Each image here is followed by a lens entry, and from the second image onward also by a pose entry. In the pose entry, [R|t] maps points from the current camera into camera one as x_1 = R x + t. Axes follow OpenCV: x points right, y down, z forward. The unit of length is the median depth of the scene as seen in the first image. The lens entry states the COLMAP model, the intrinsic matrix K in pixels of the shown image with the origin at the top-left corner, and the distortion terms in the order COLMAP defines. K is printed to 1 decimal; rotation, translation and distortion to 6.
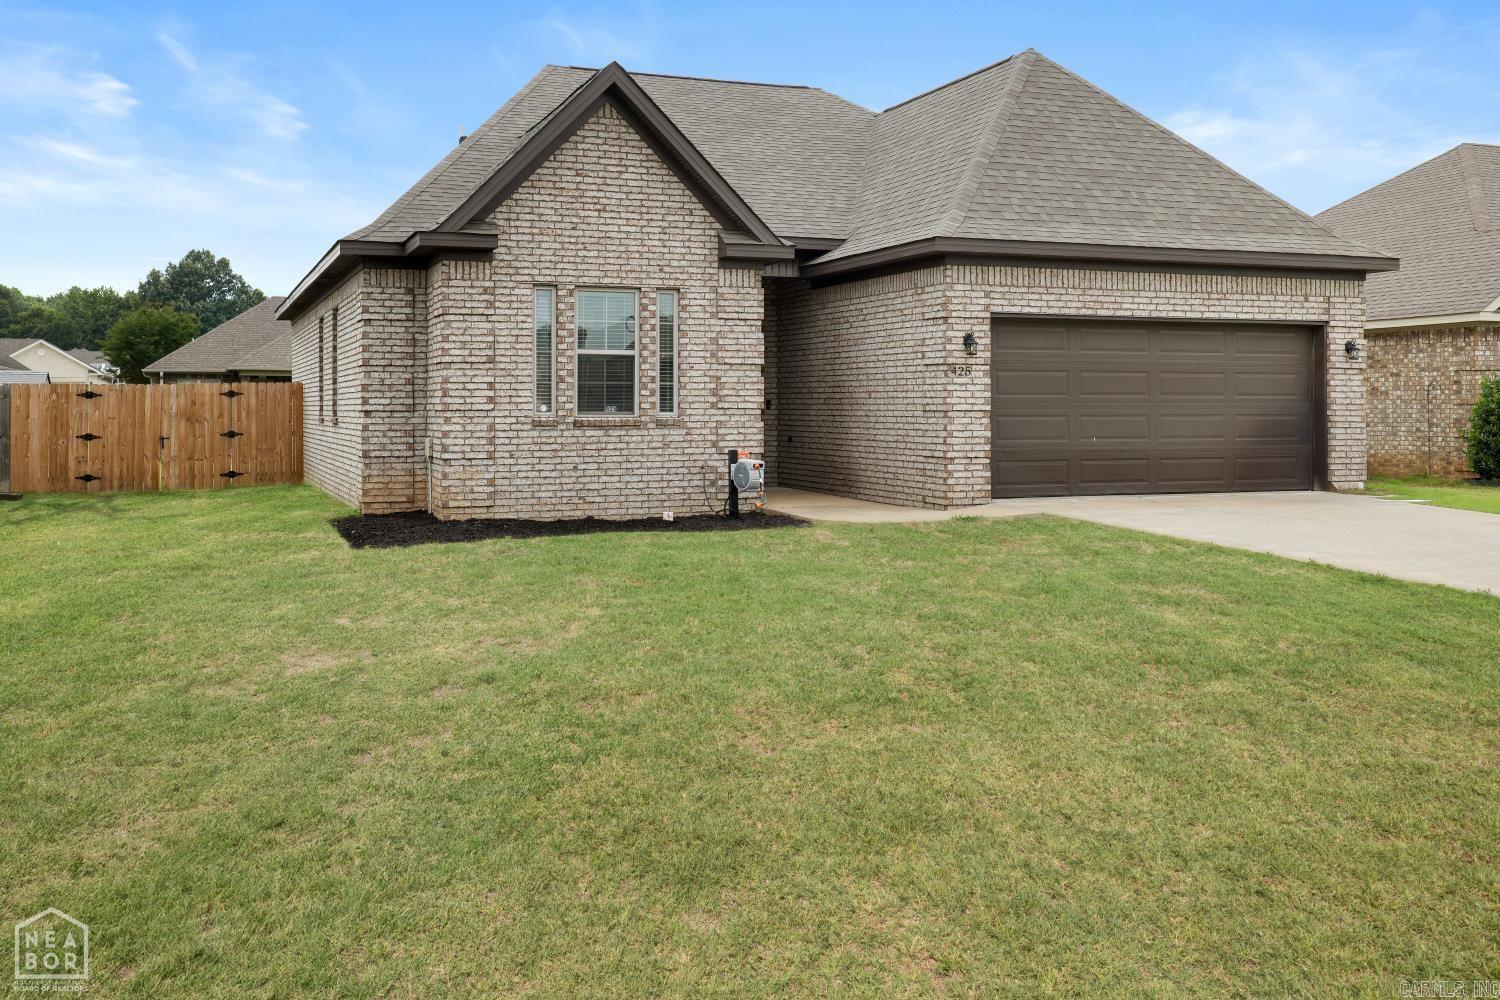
lens RADIAL K [[1431.2, 0, 745.2], [0, 1431.2, 395.0], [0, 0, 1]] dist [-0.011994, 0.000000]
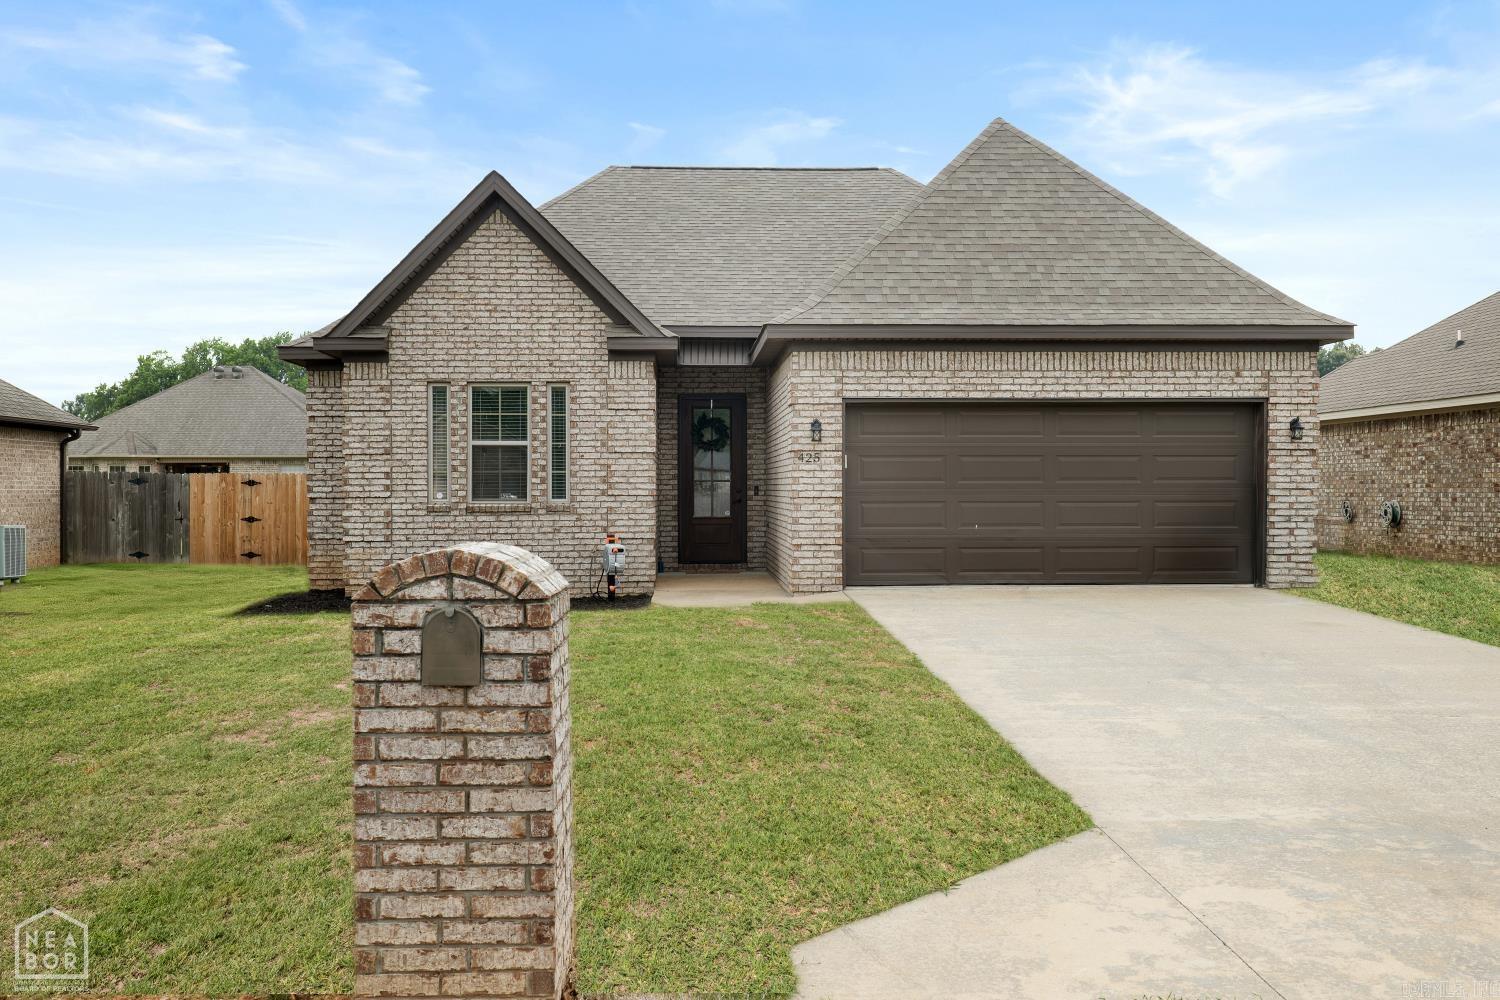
lens RADIAL K [[1431.2, 0, 754.6], [0, 1431.2, 509.0], [0, 0, 1]] dist [-0.011994, 0.000000]
pose [[0.950622, 0.001694, -0.310346, 0.413294], [0.005286, 0.999752, 0.021648, -0.002728], [0.310305, -0.022219, 0.950377, 0.039337]]
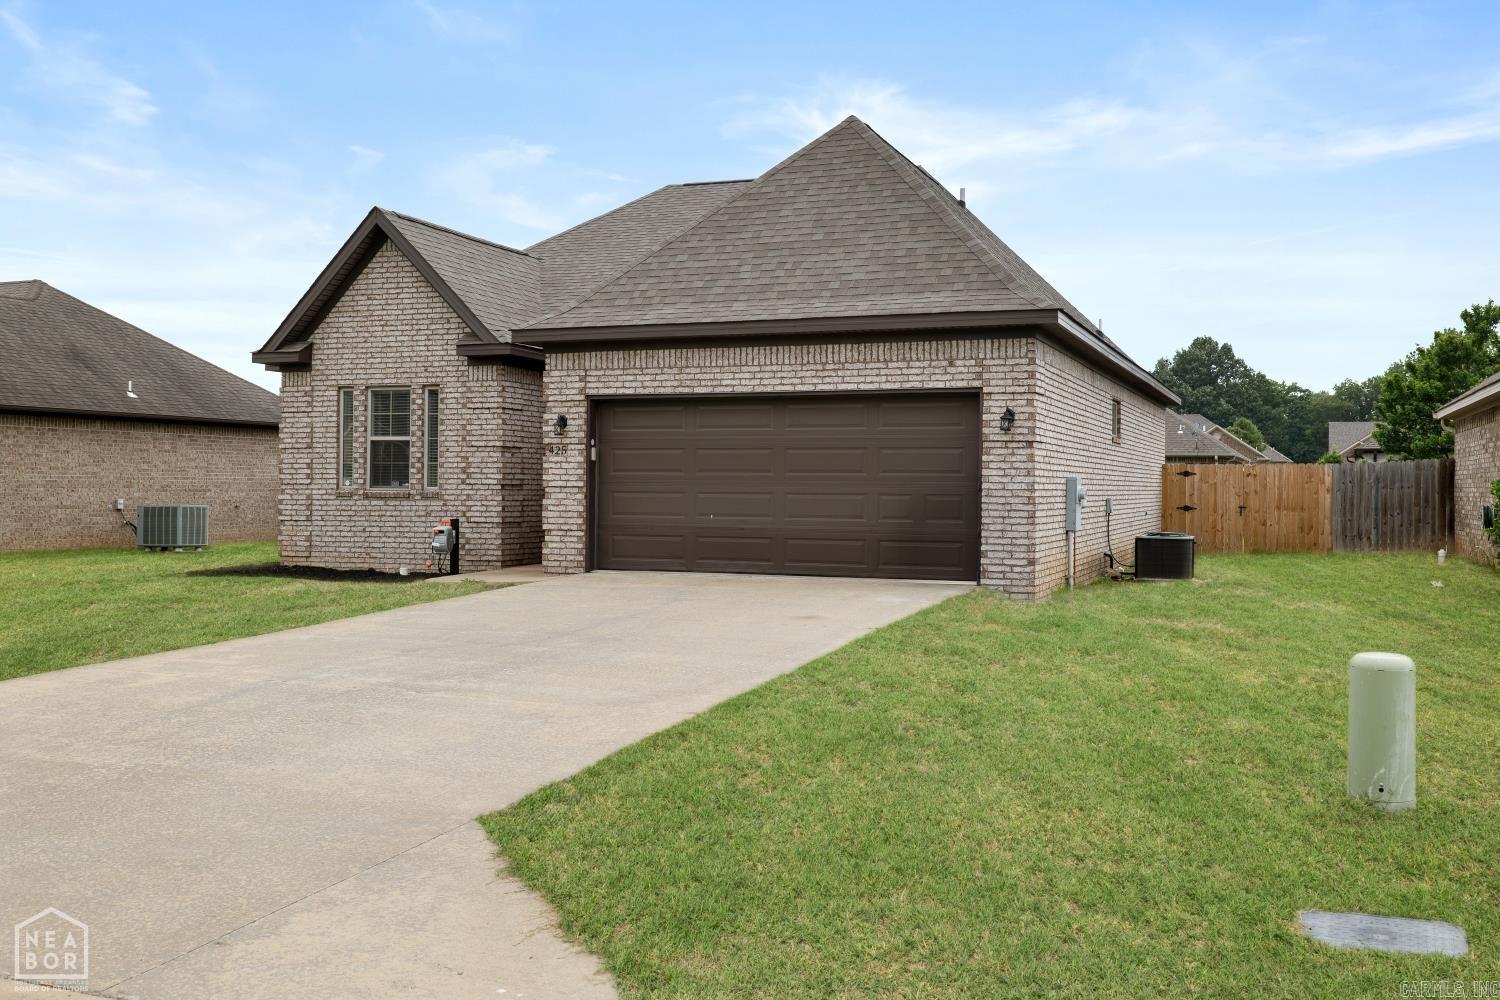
lens RADIAL K [[1431.2, 0, 743.5], [0, 1431.2, 492.9], [0, 0, 1]] dist [-0.011994, 0.000000]
pose [[0.737649, 0.008559, -0.675130, 0.966134], [-0.001934, 0.999942, 0.010564, 0.003847], [0.675181, -0.006487, 0.737623, 0.283583]]
